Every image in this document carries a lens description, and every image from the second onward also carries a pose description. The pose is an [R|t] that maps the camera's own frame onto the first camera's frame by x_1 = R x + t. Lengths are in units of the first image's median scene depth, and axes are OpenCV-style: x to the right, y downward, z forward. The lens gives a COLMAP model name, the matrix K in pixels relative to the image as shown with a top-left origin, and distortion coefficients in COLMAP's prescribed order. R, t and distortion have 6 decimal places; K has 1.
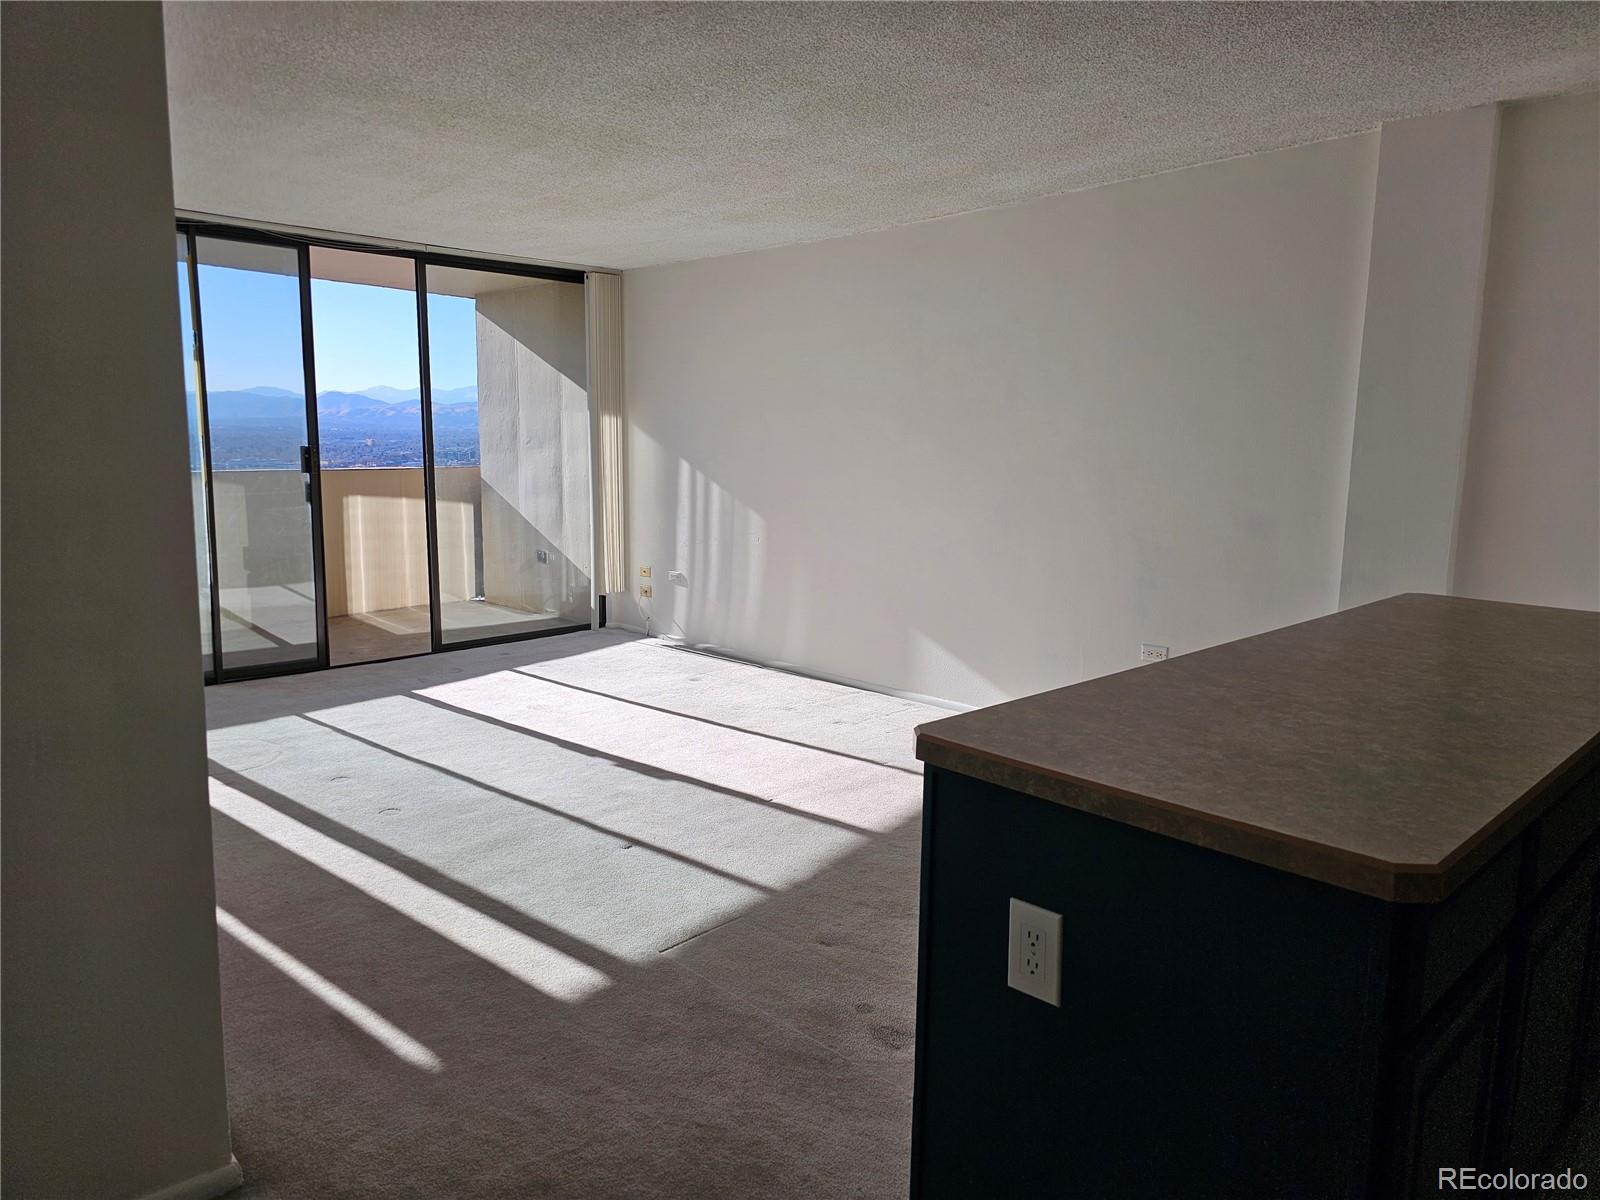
lens RADIAL K [[1069.4, 0, 779.3], [0, 1069.4, 591.9], [0, 0, 1]] dist [0.069450, -0.065318]
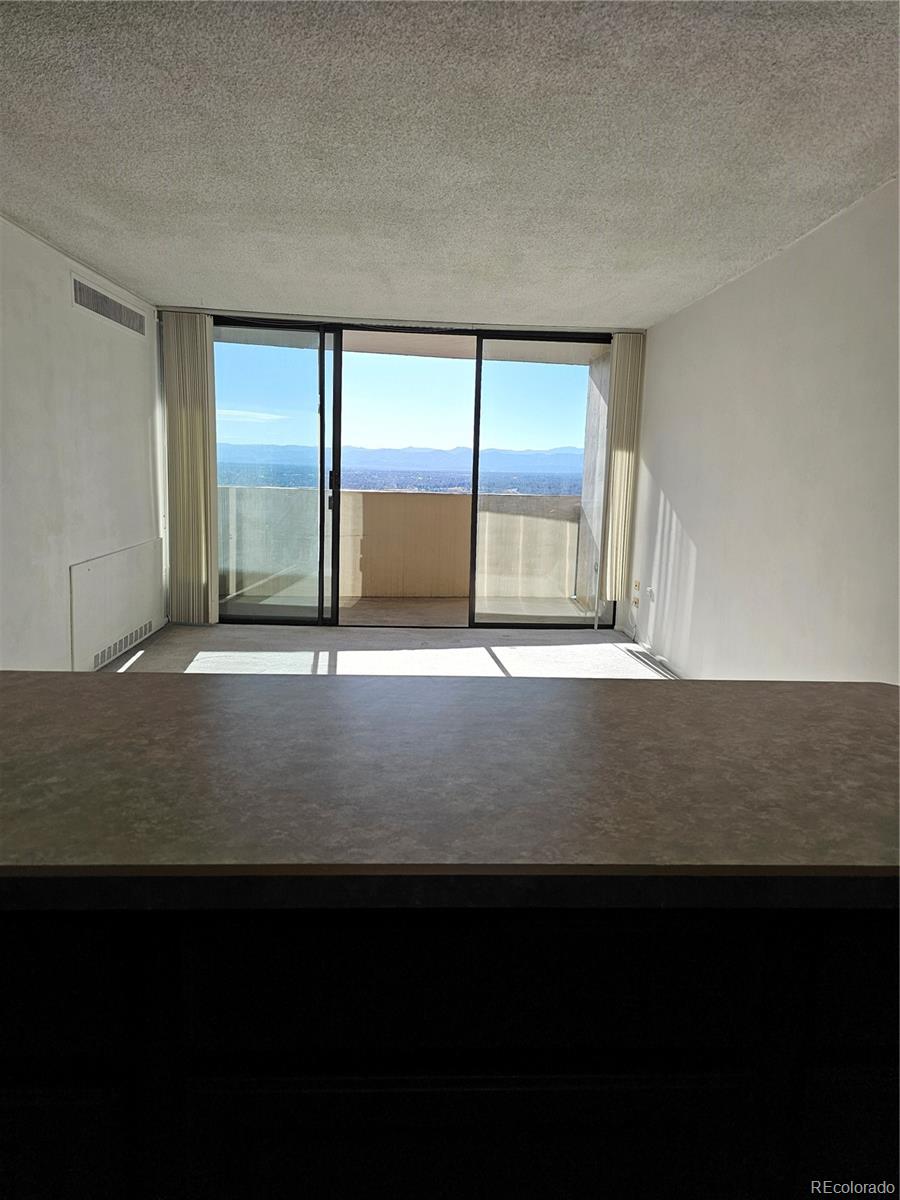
lens RADIAL K [[802.1, 0, 451.1], [0, 802.1, 599.2], [0, 0, 1]] dist [0.069450, -0.065318]
pose [[0.765333, 0.116563, -0.632991, 0.290964], [-0.117344, 0.992251, 0.040841, -0.017411], [0.632847, 0.043021, 0.773081, 0.198768]]
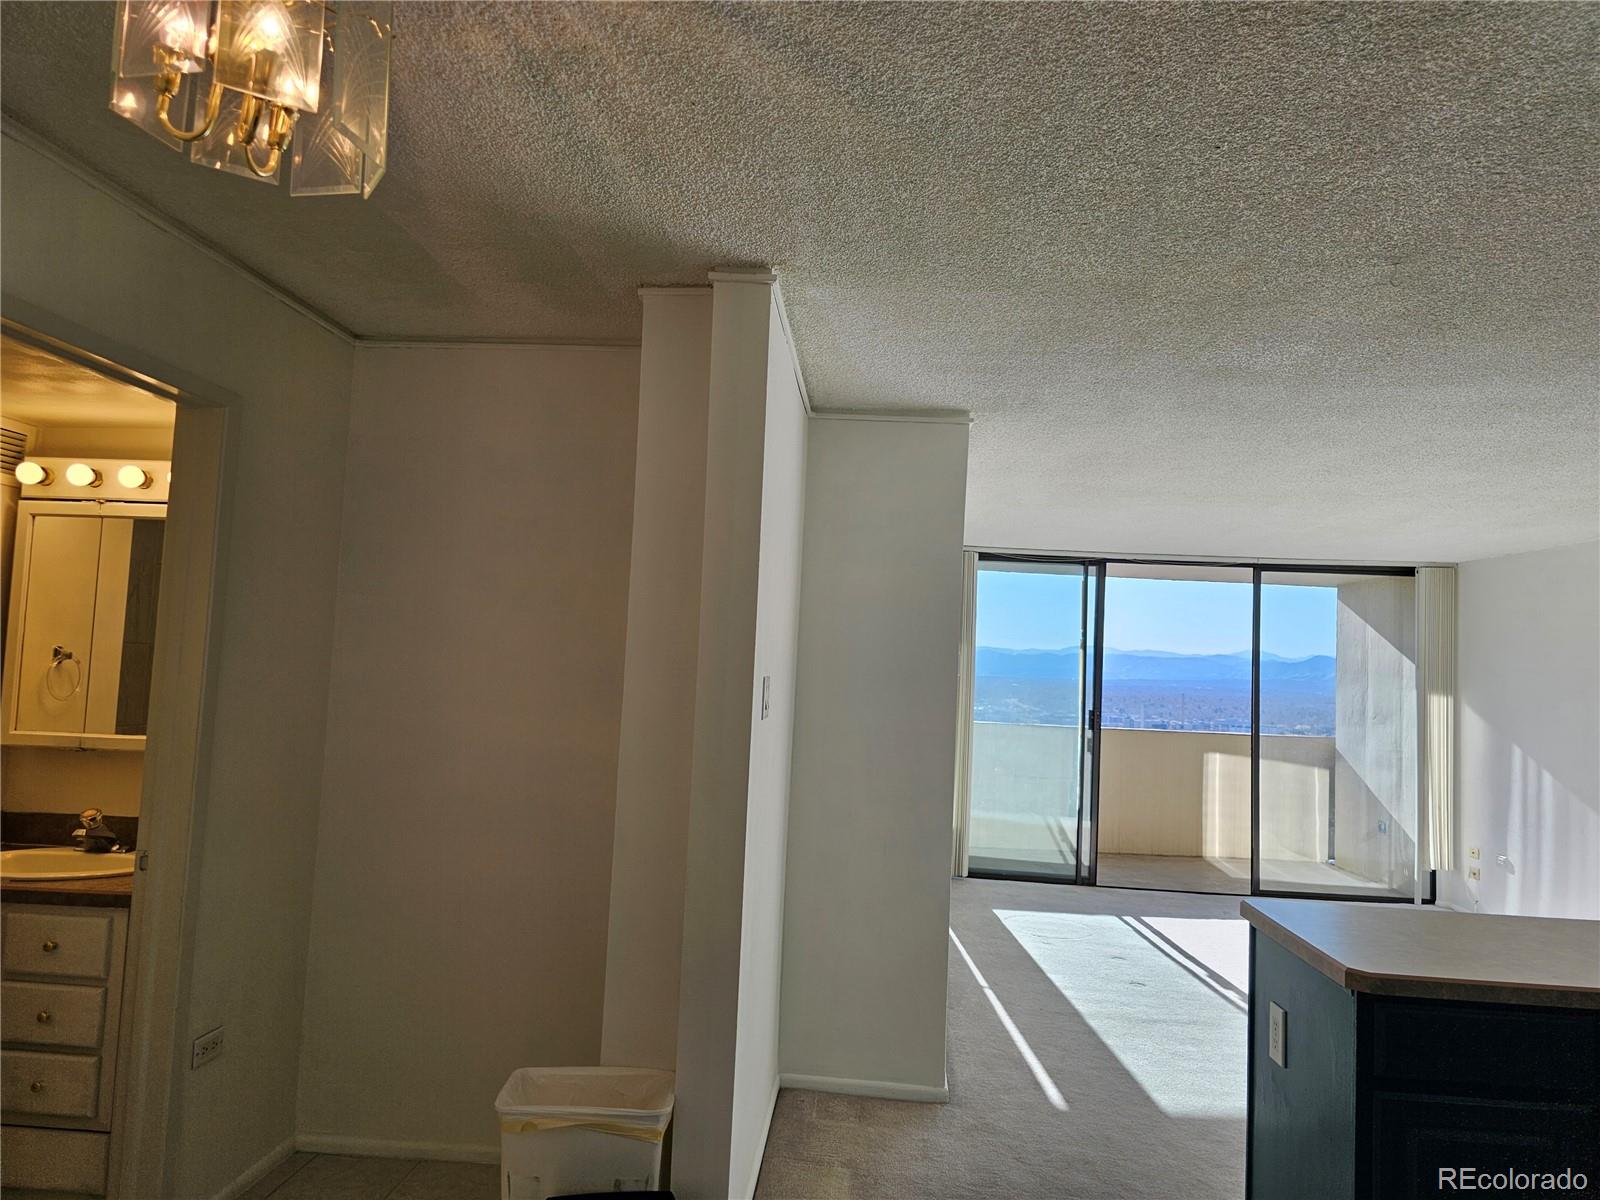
lens RADIAL K [[1069.4, 0, 810.1], [0, 1069.4, 601.6], [0, 0, 1]] dist [0.069450, -0.065318]
pose [[0.680861, -0.027489, -0.731896, 0.209438], [-0.142342, 0.975275, -0.169046, 0.012580], [0.718447, 0.219277, 0.660115, -0.167524]]
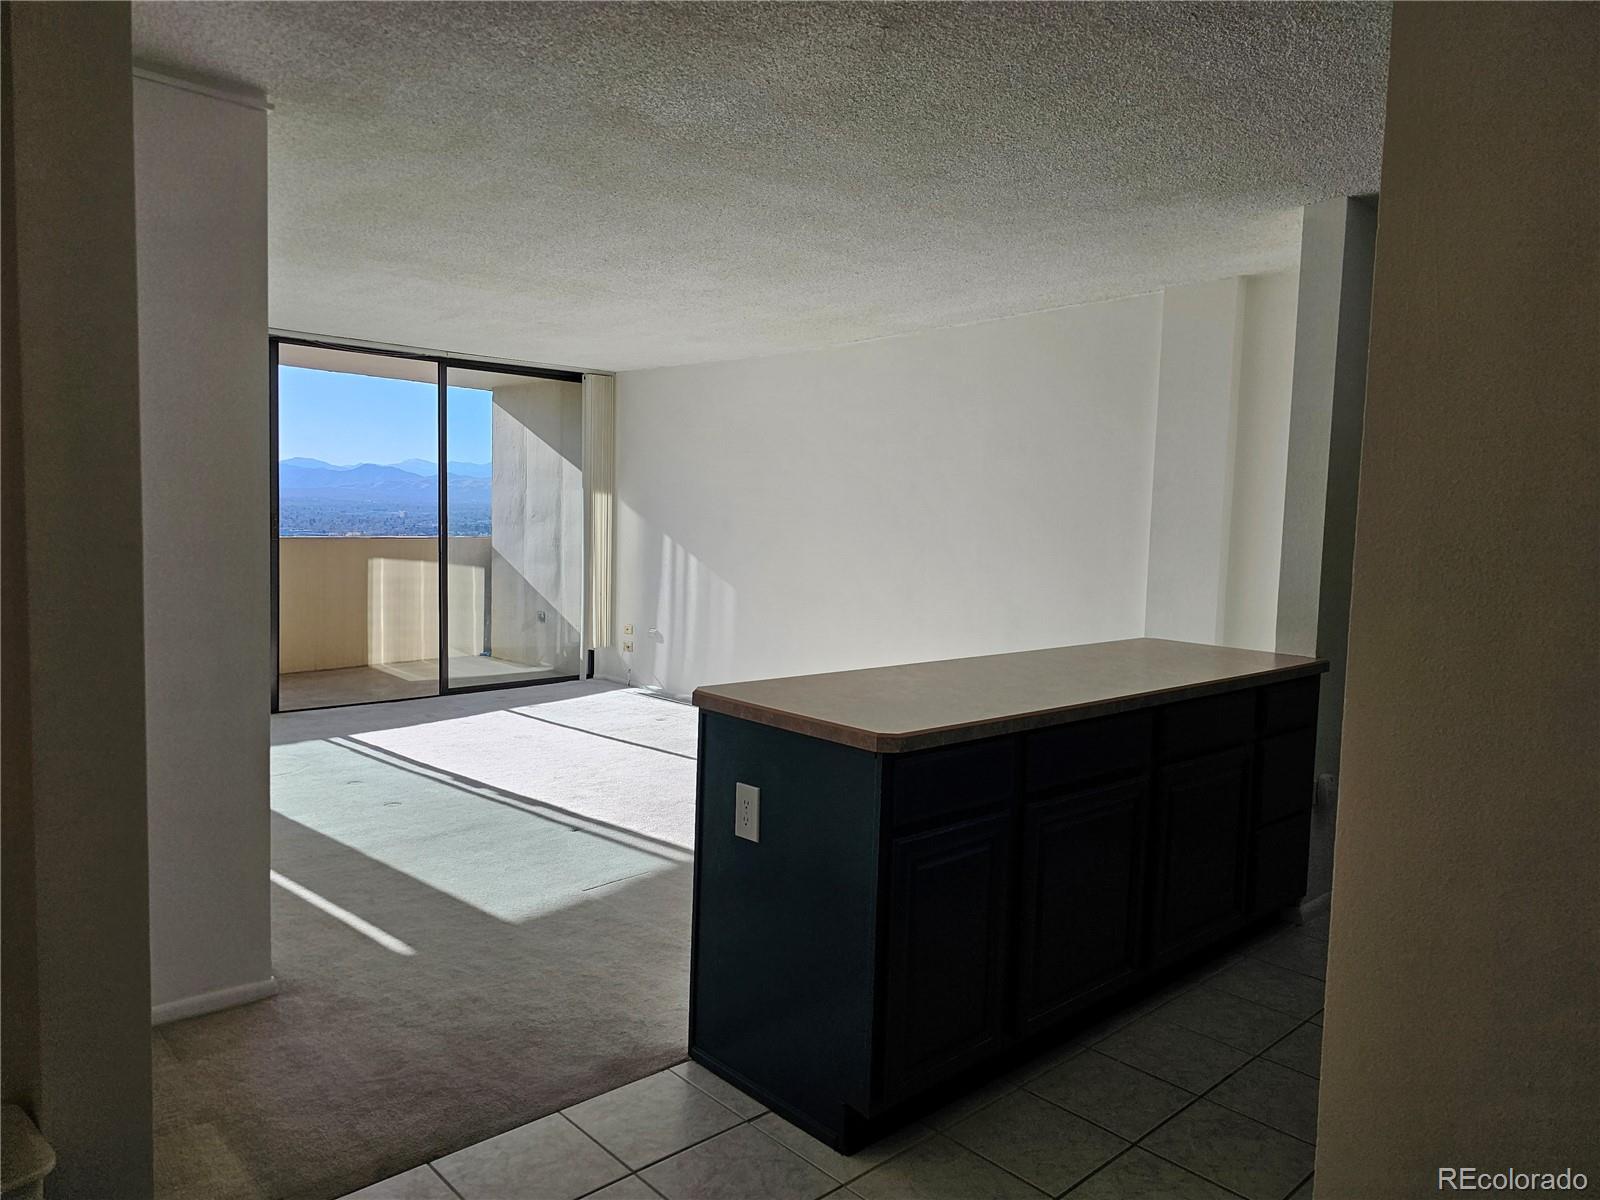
lens RADIAL K [[1069.4, 0, 787.4], [0, 1069.4, 601.2], [0, 0, 1]] dist [0.069450, -0.065318]
pose [[0.999709, 0.018484, -0.015480, 0.065460], [-0.019428, 0.997808, -0.063259, 0.020863], [0.014277, 0.063541, 0.997877, -0.151245]]
